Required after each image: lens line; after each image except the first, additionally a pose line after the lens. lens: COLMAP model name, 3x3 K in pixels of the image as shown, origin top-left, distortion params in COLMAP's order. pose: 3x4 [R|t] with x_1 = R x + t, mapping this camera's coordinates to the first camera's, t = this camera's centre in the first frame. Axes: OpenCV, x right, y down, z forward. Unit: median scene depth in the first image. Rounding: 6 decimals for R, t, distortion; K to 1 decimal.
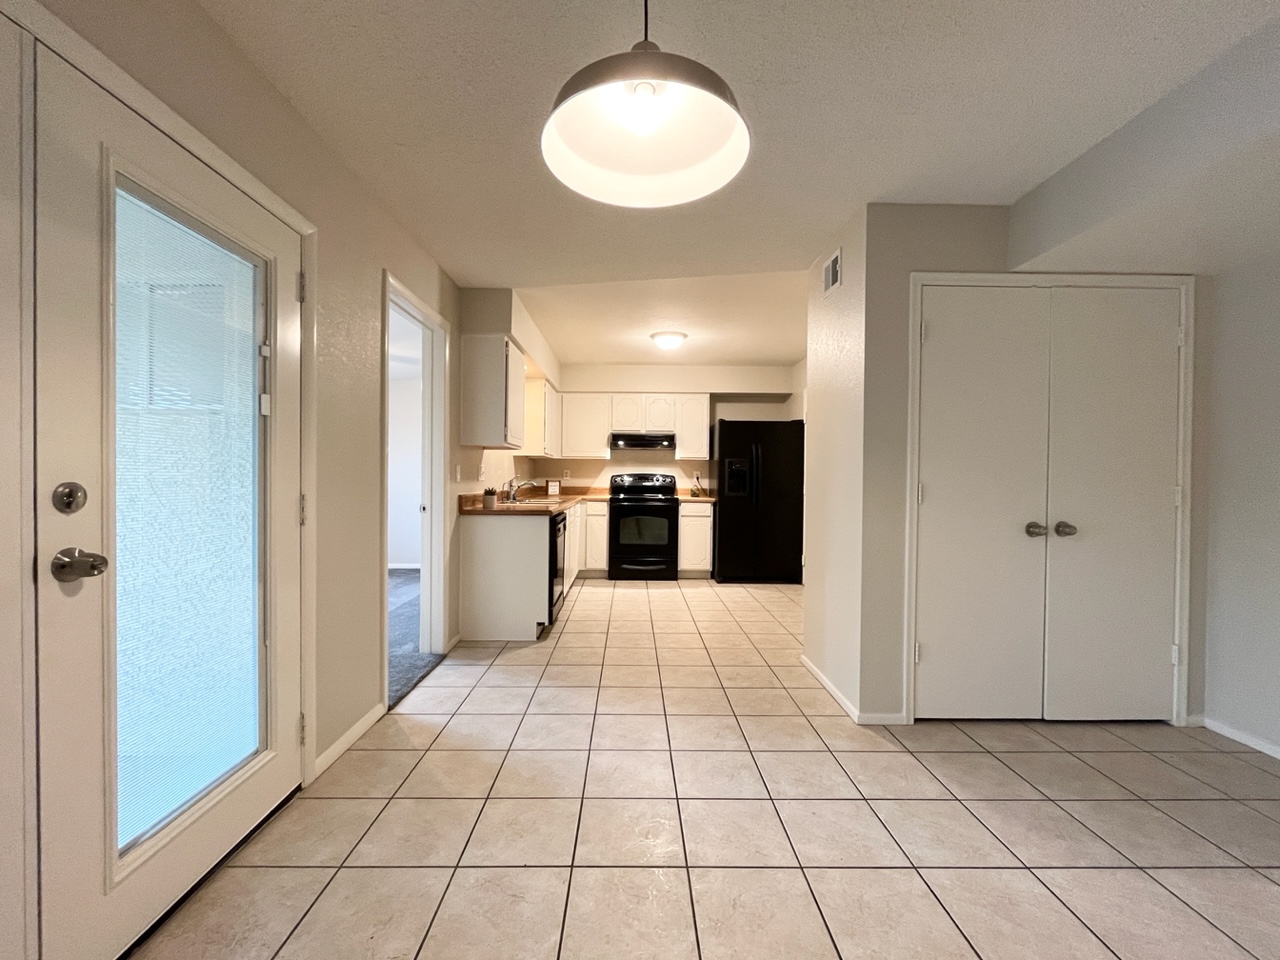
lens RADIAL K [[536.5, 0, 640.0], [0, 536.5, 480.0], [0, 0, 1]] dist [-0.001314, -0.000141]
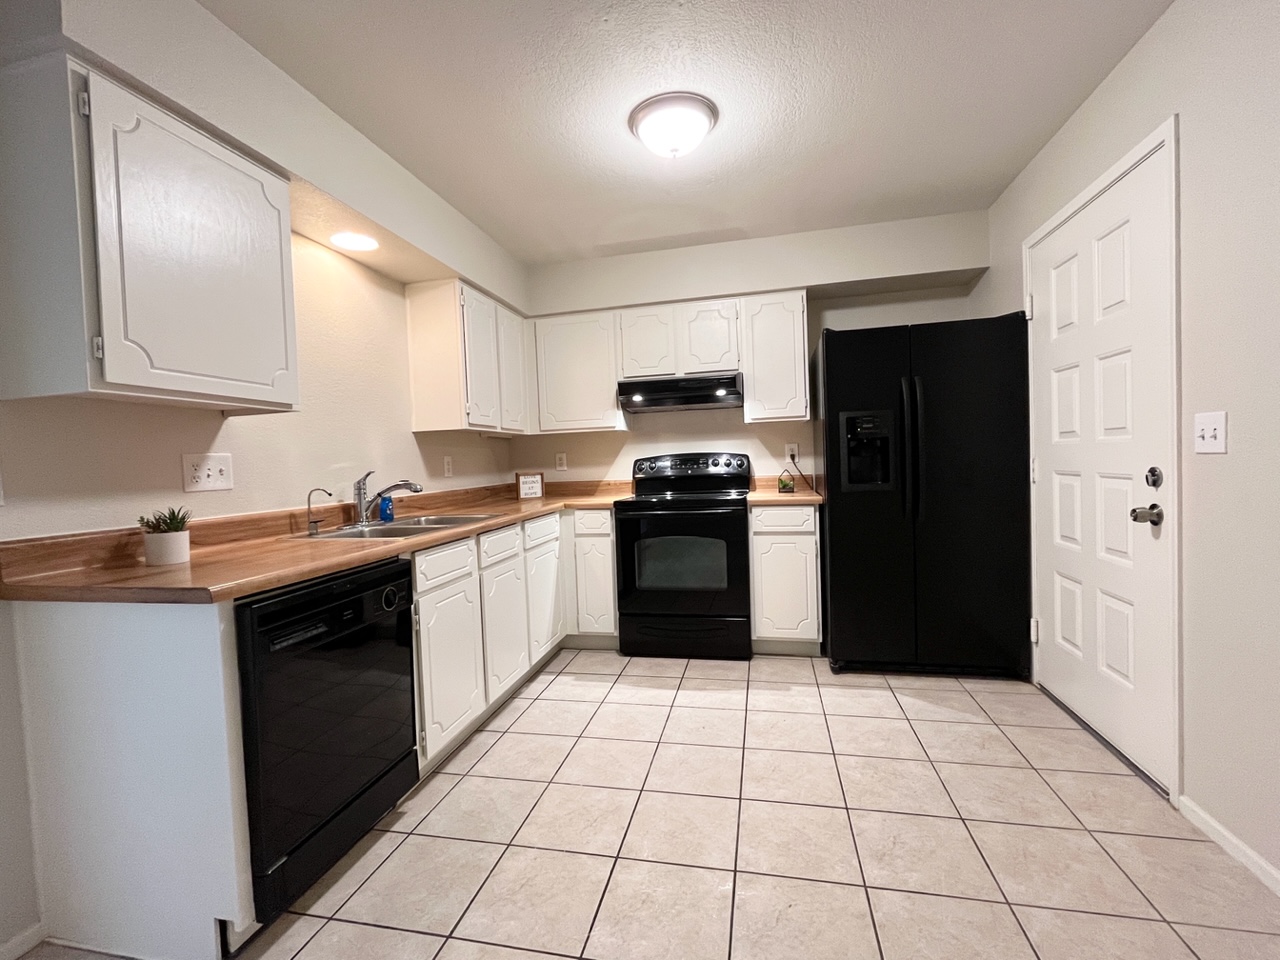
lens RADIAL K [[570.5, 0, 640.0], [0, 570.5, 480.0], [0, 0, 1]] dist [0.000608, 0.000003]
pose [[0.972676, -0.040477, -0.228610, 0.097245], [0.047270, 0.998586, 0.024319, -0.001174], [0.227302, -0.034461, 0.973214, 0.454558]]
